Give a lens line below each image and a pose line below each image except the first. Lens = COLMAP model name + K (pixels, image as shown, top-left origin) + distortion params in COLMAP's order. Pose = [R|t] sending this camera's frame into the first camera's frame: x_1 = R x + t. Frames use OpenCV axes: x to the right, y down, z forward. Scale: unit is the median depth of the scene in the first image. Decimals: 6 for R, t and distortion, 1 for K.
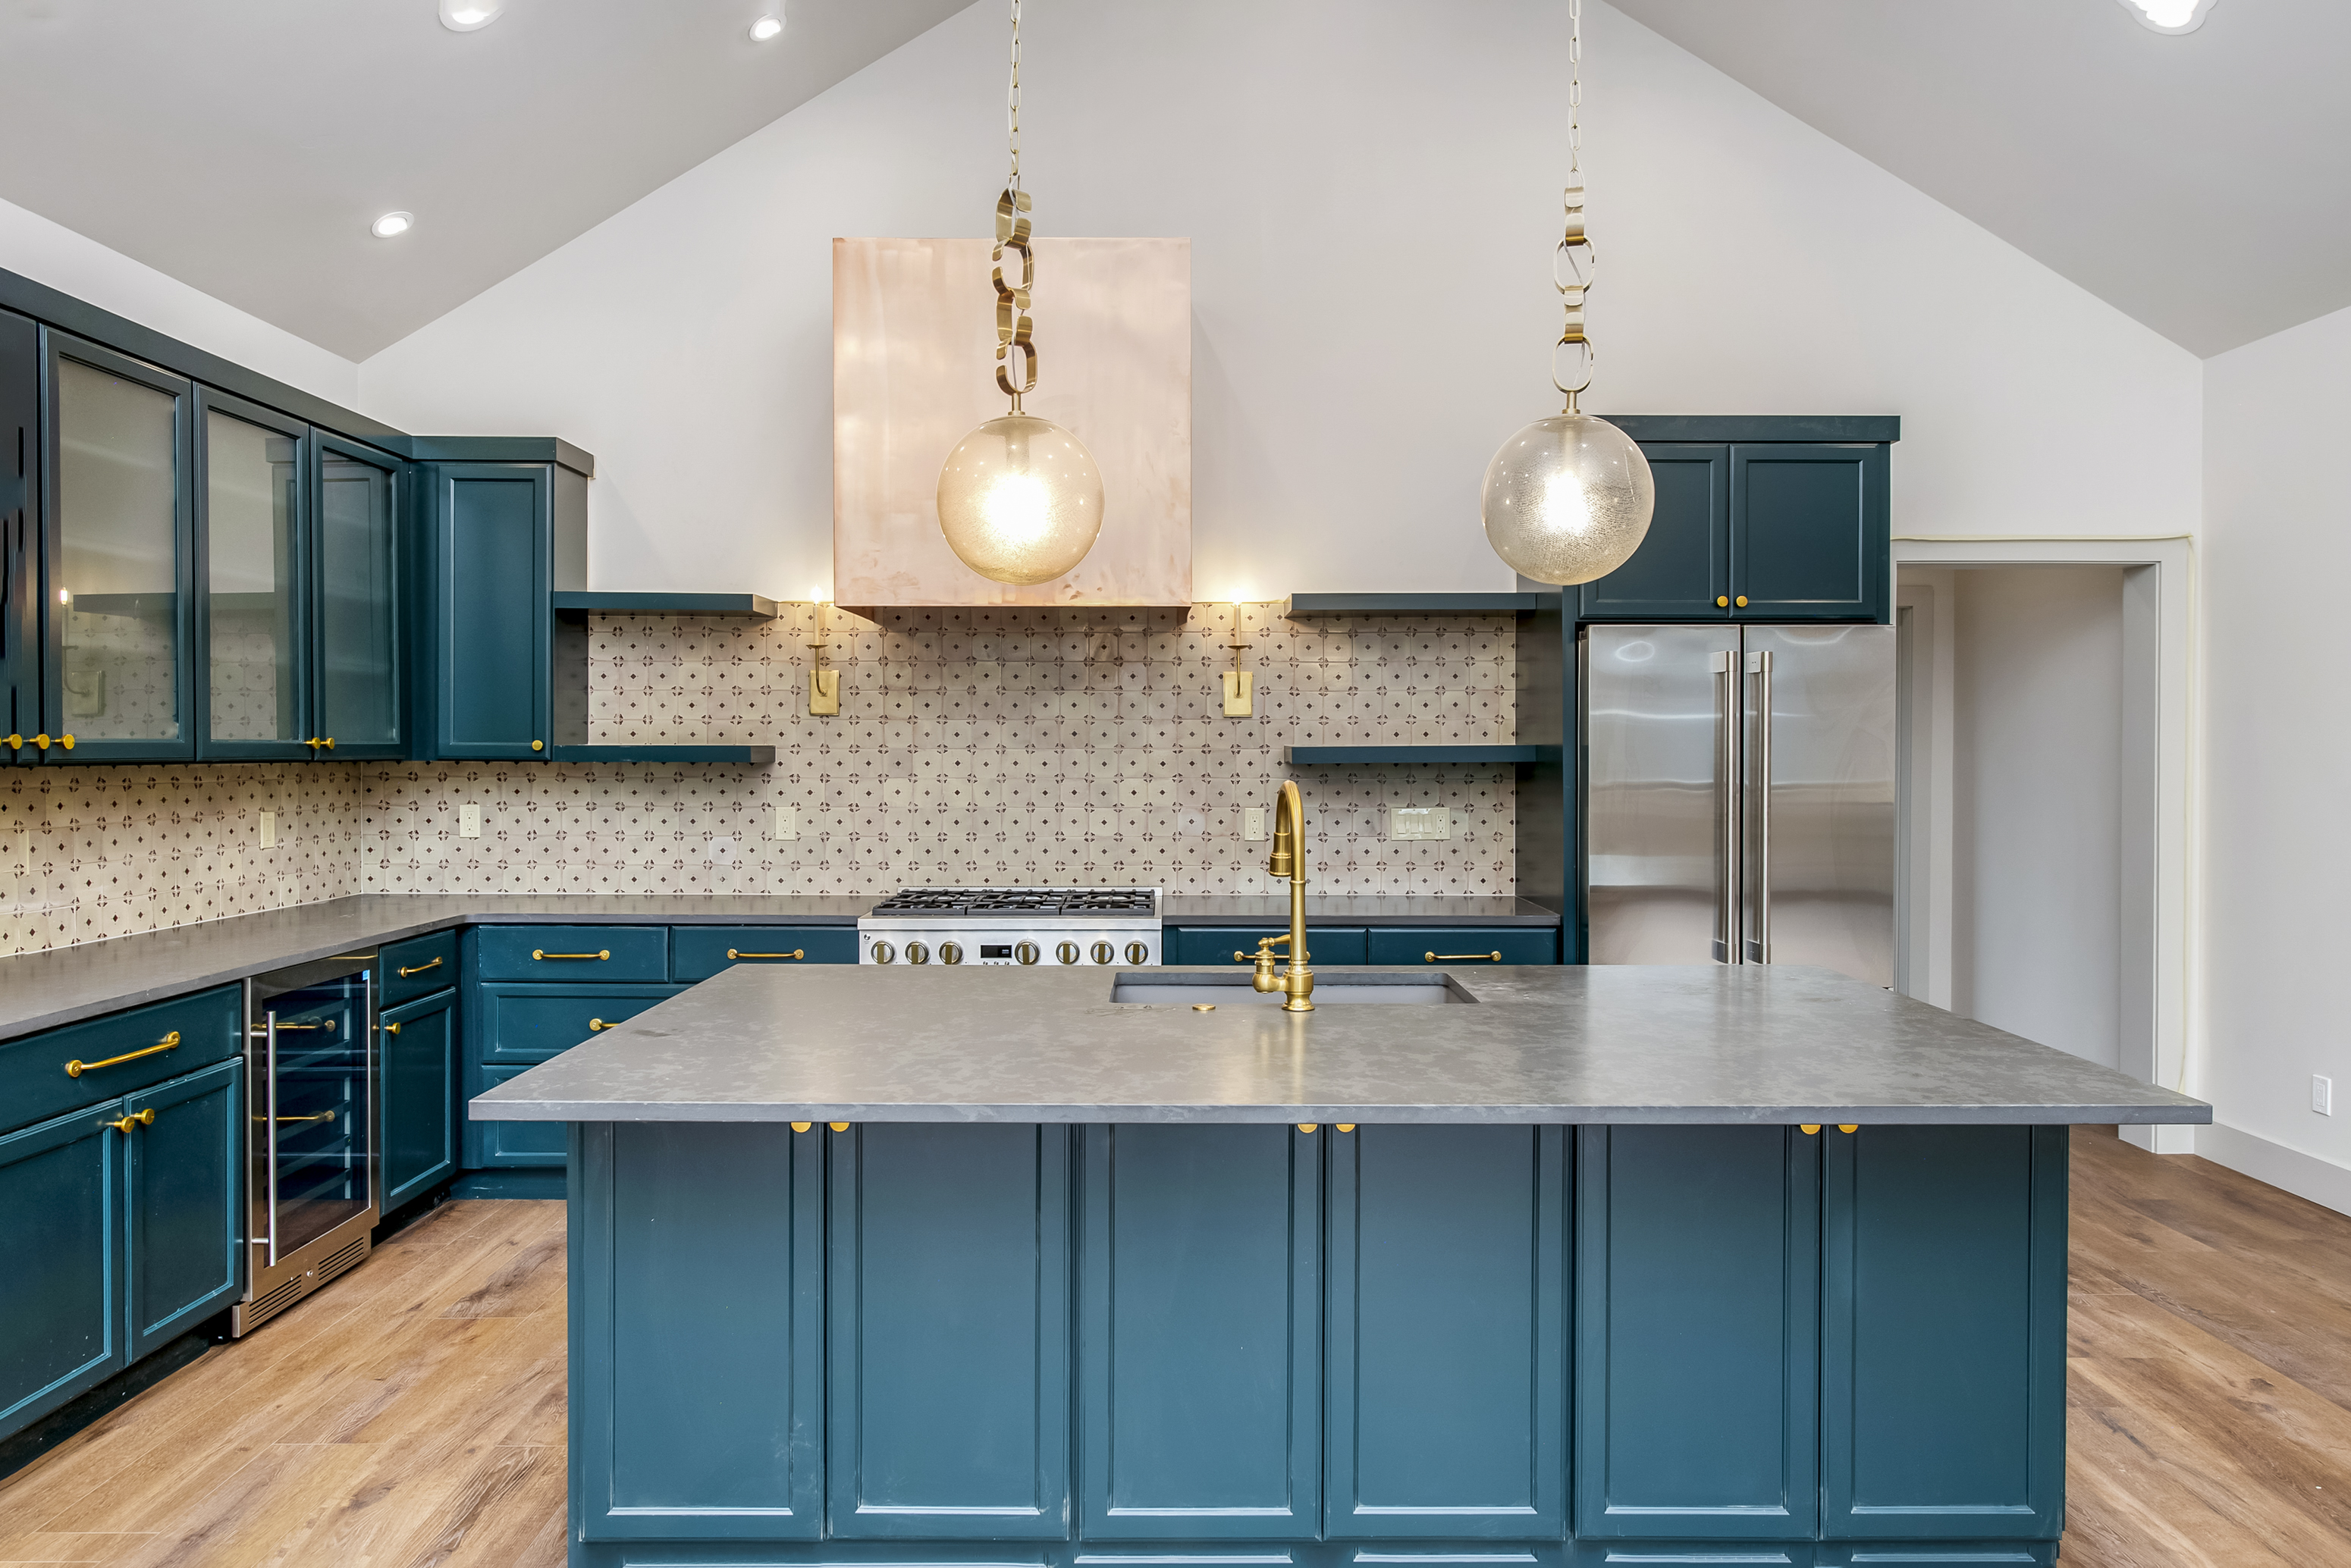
lens RADIAL K [[1558.0, 0, 1180.5], [0, 1558.0, 762.5], [0, 0, 1]] dist [0.000842, -0.001564]
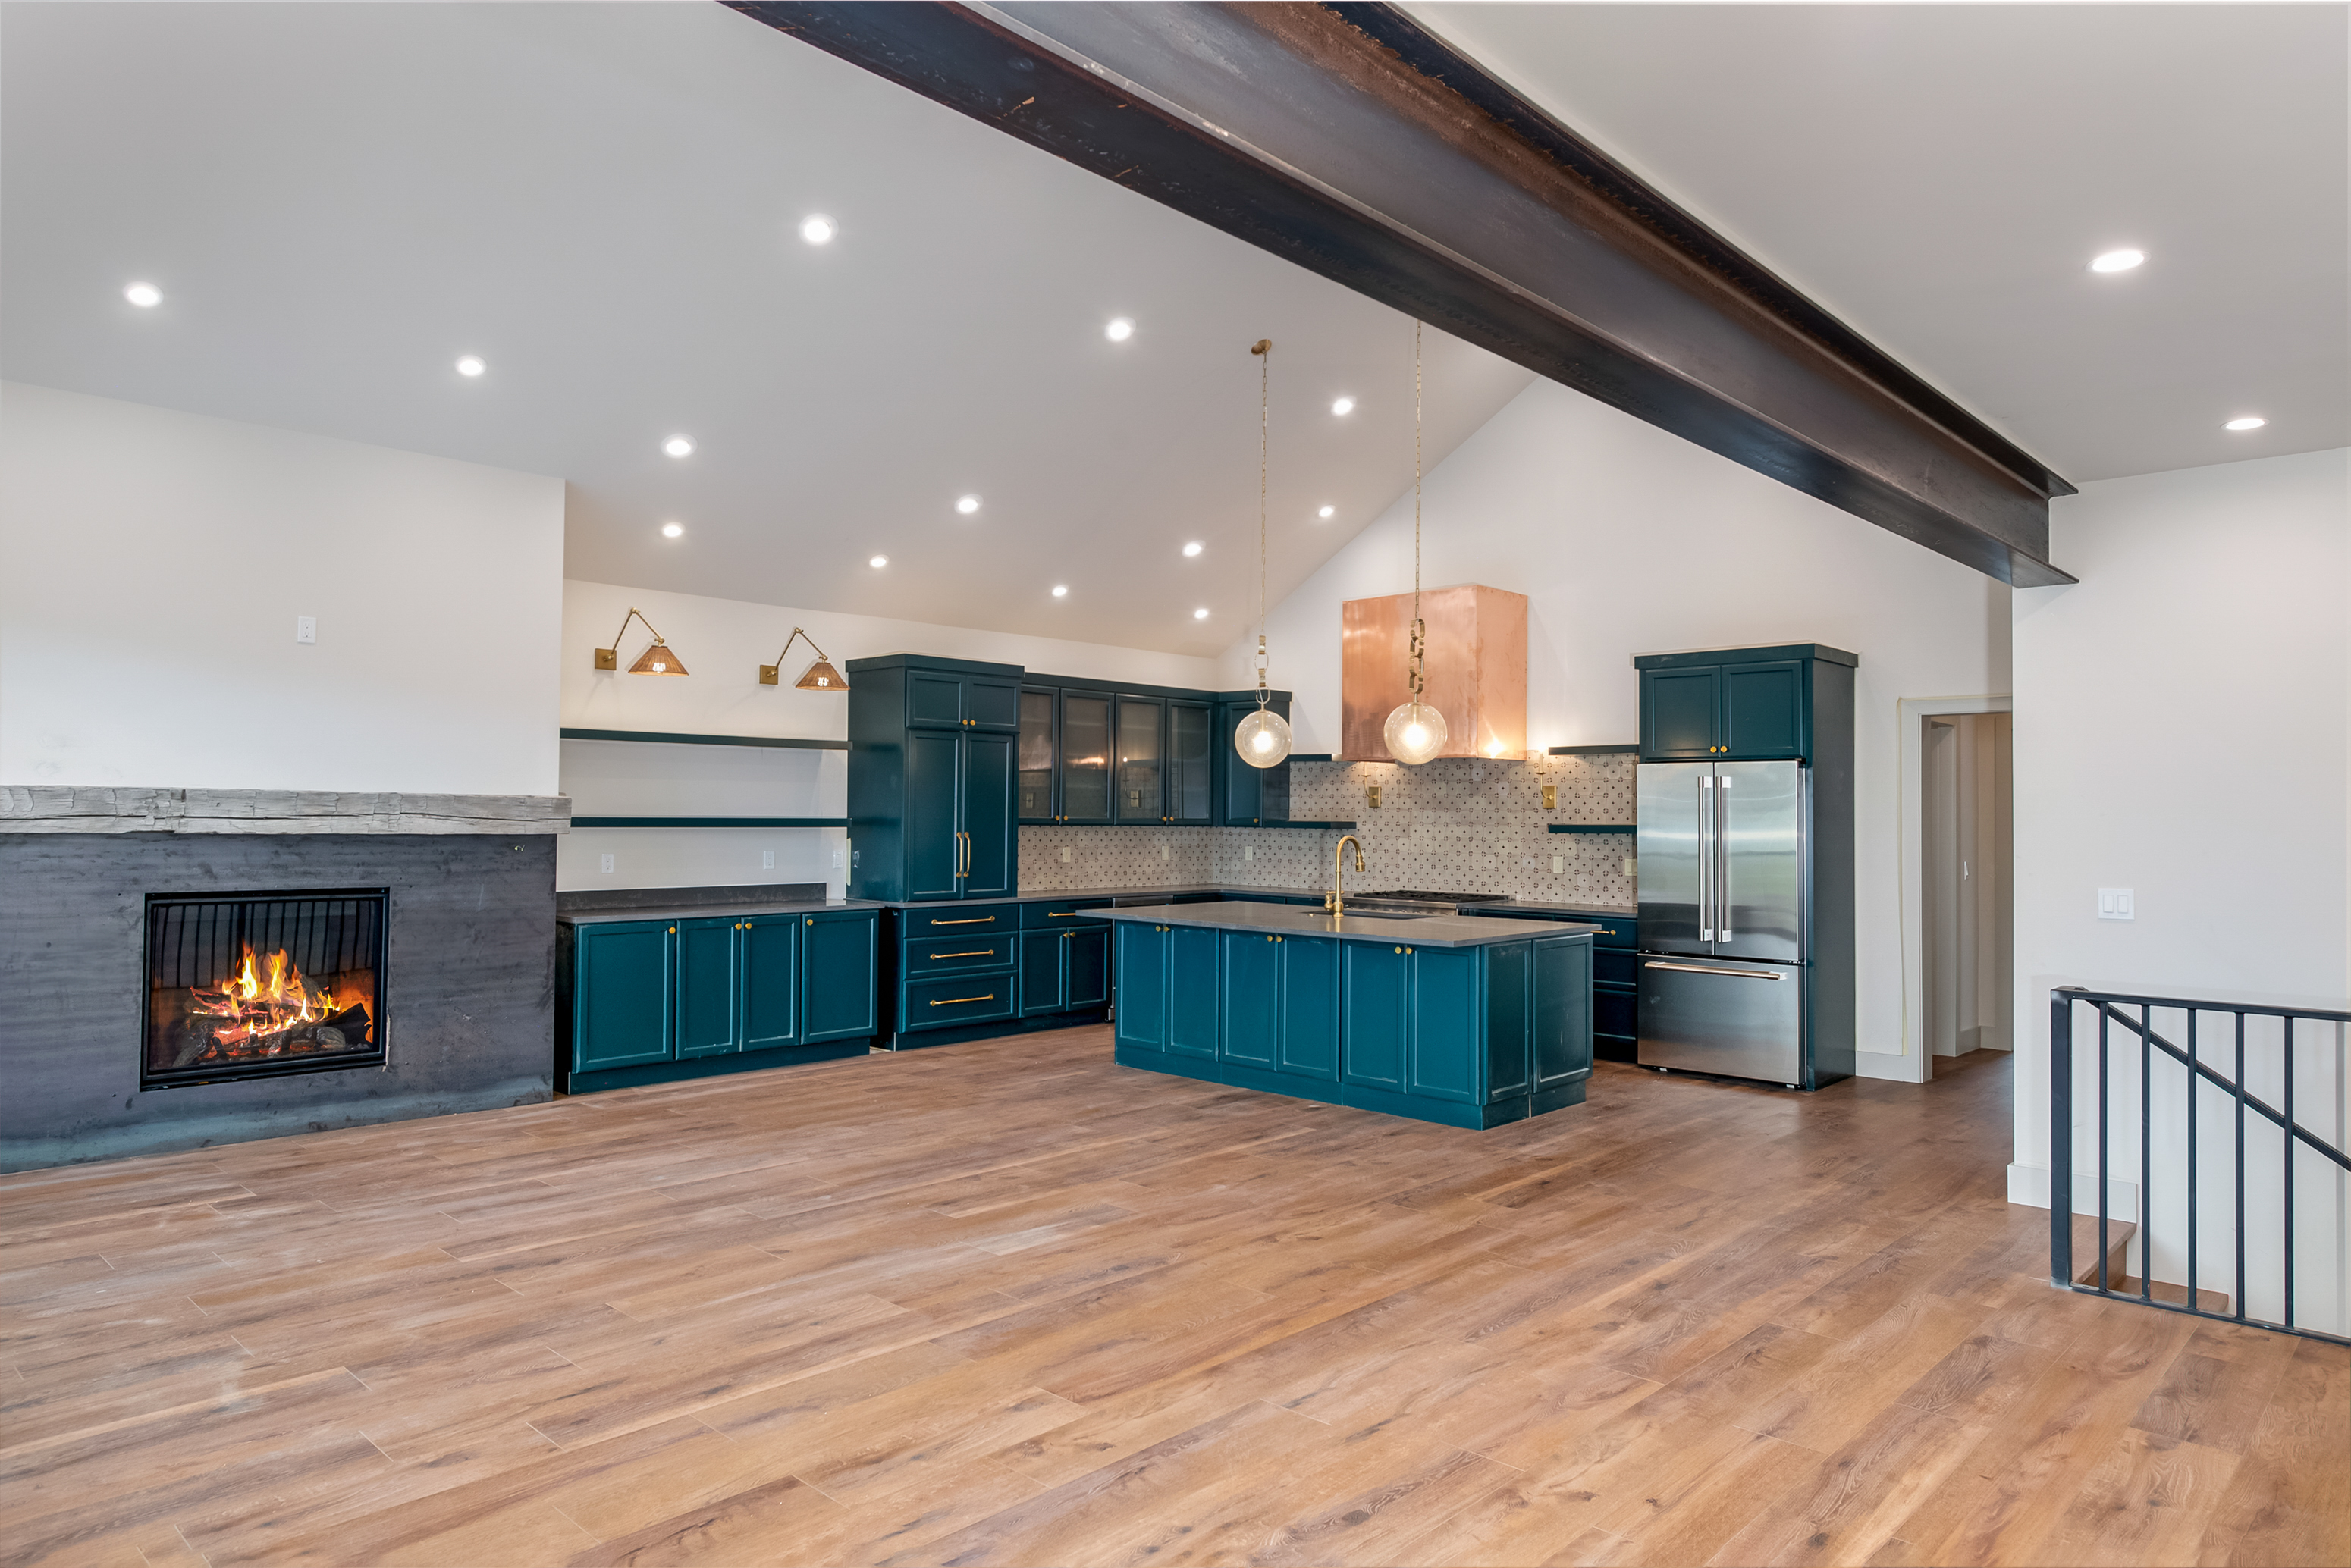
lens RADIAL K [[1439.9, 0, 1136.3], [0, 1439.9, 773.1], [0, 0, 1]] dist [0.004195, 0.001737]
pose [[0.702993, -0.014984, -0.711038, 0.942036], [-0.016378, 0.999172, -0.037249, 0.001247], [0.711008, 0.037831, 0.702166, -0.615396]]
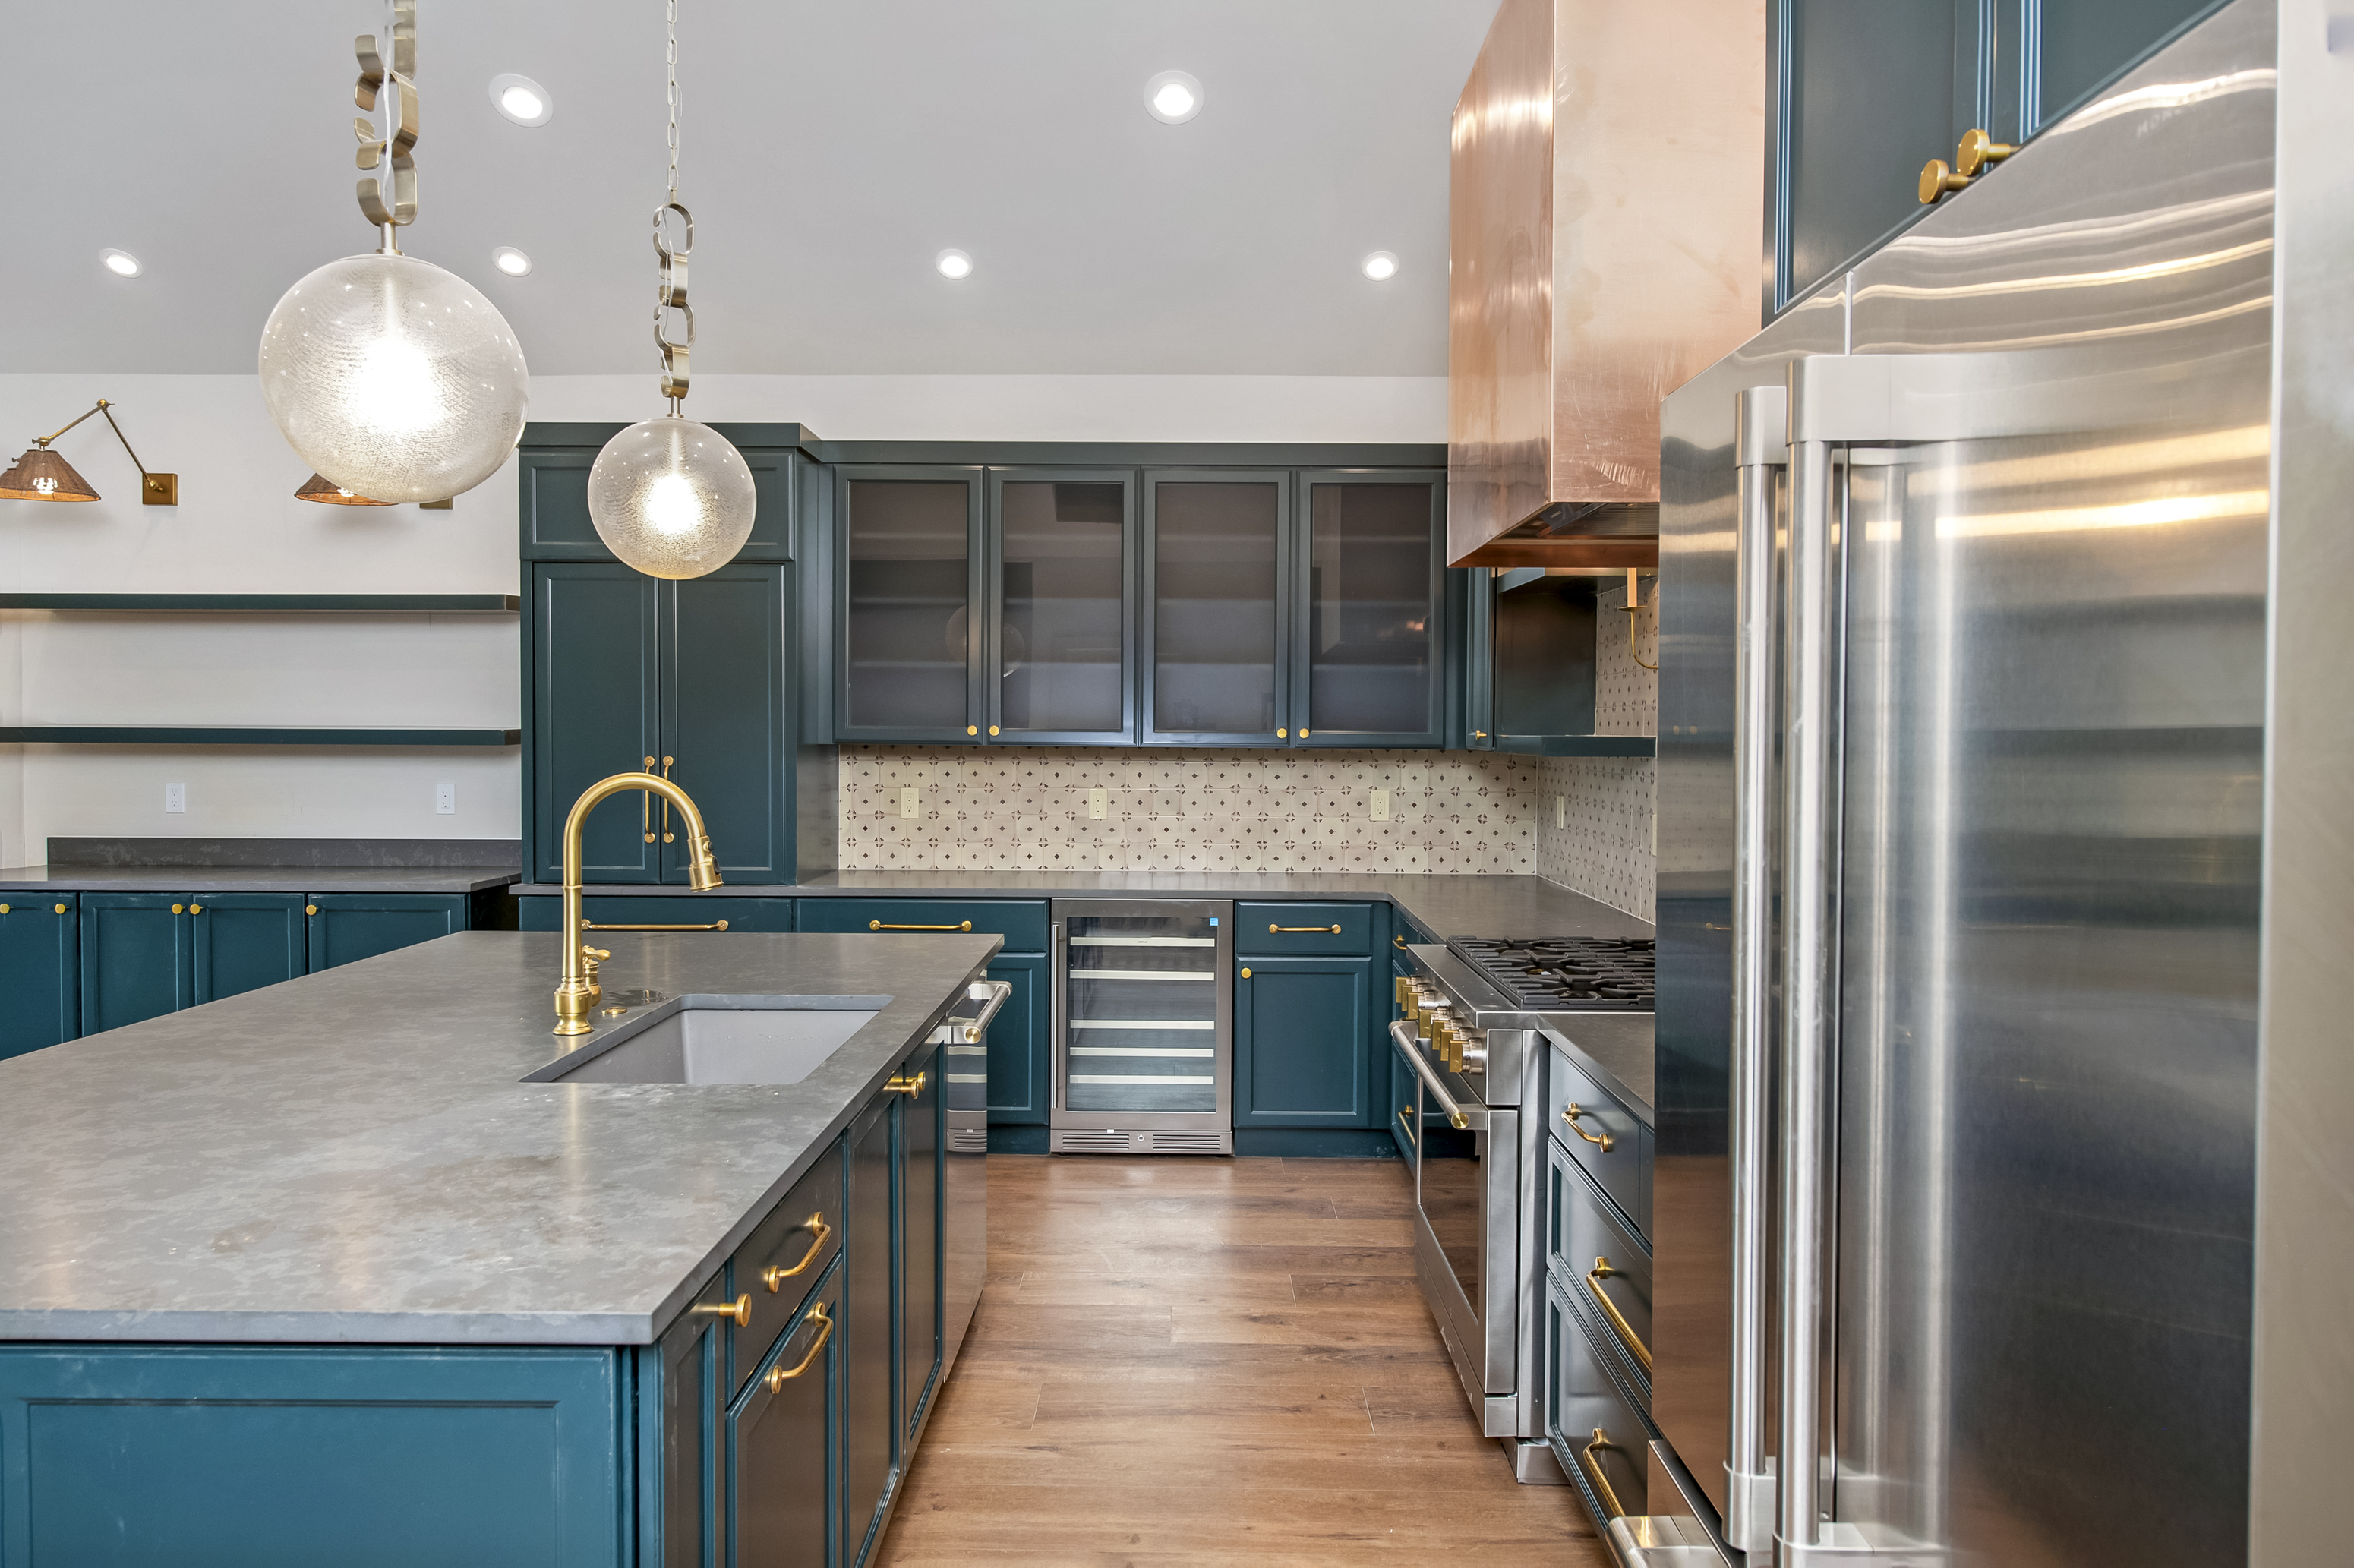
lens RADIAL K [[1516.5, 0, 1171.7], [0, 1516.5, 781.6], [0, 0, 1]] dist [0.002317, -0.002662]
pose [[-0.017469, 0.033976, -0.999270, 0.520947], [-0.017461, 0.999260, 0.034281, -0.010970], [0.999695, 0.018047, -0.016863, 0.769379]]
